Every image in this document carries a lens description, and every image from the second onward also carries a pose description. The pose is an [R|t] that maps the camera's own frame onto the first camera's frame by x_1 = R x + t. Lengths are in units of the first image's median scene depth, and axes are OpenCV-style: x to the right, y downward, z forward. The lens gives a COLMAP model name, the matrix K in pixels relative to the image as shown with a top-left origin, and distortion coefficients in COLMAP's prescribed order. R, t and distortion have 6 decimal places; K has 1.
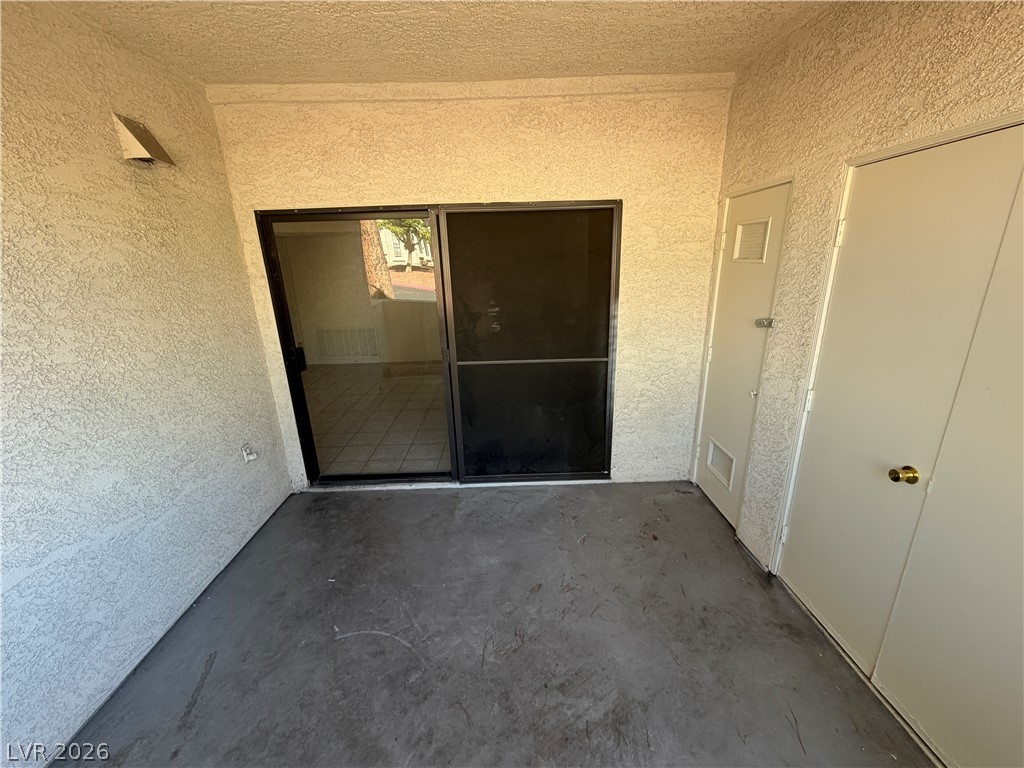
lens RADIAL K [[409.9, 0, 510.0], [0, 409.9, 383.5], [0, 0, 1]] dist [0.000544, 0.000259]
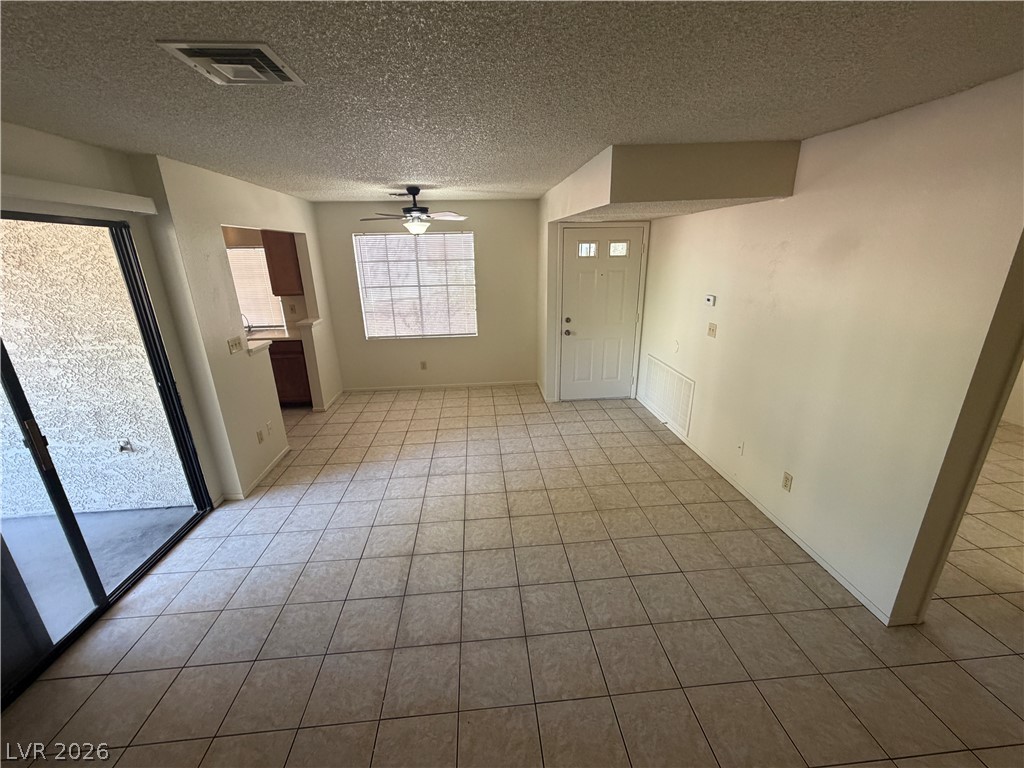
lens RADIAL K [[409.9, 0, 510.0], [0, 409.9, 383.5], [0, 0, 1]] dist [0.000544, 0.000259]
pose [[0.069262, 0.334641, -0.939797, 0.497637], [-0.274772, 0.912020, 0.304500, -0.707027], [0.959011, 0.237140, 0.155119, 2.059790]]
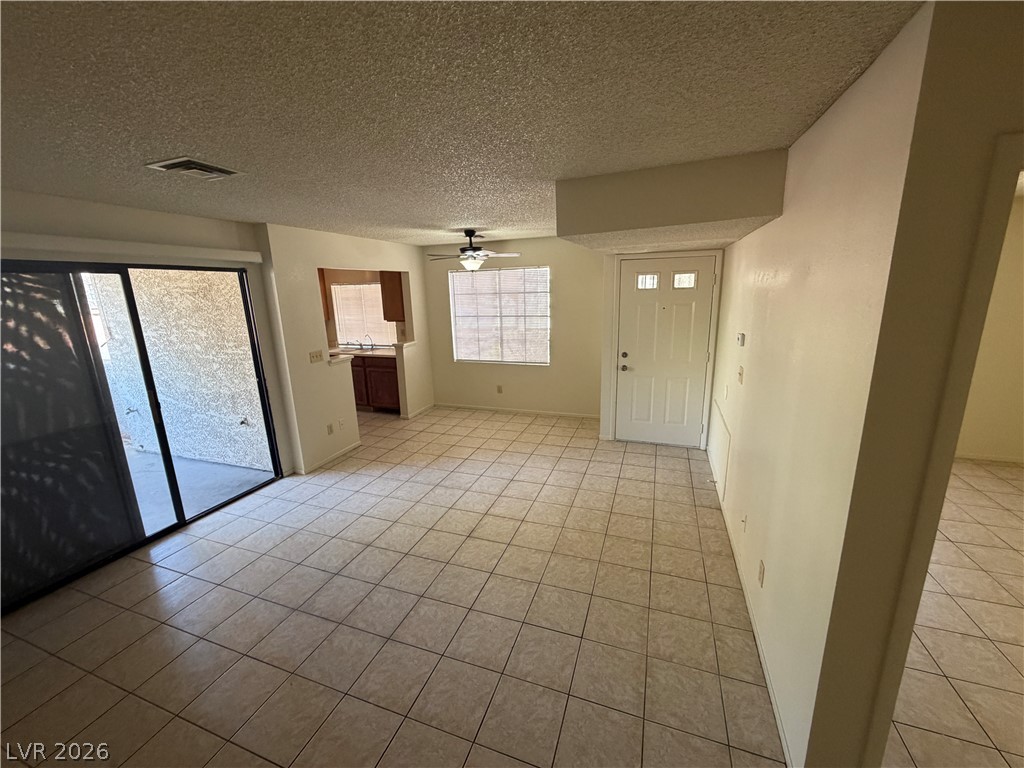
lens RADIAL K [[409.9, 0, 510.0], [0, 409.9, 383.5], [0, 0, 1]] dist [0.000544, 0.000259]
pose [[-0.358192, 0.250592, -0.899390, 0.454276], [-0.234691, 0.908210, 0.346517, -0.874721], [0.903670, 0.335198, -0.266502, 2.659347]]
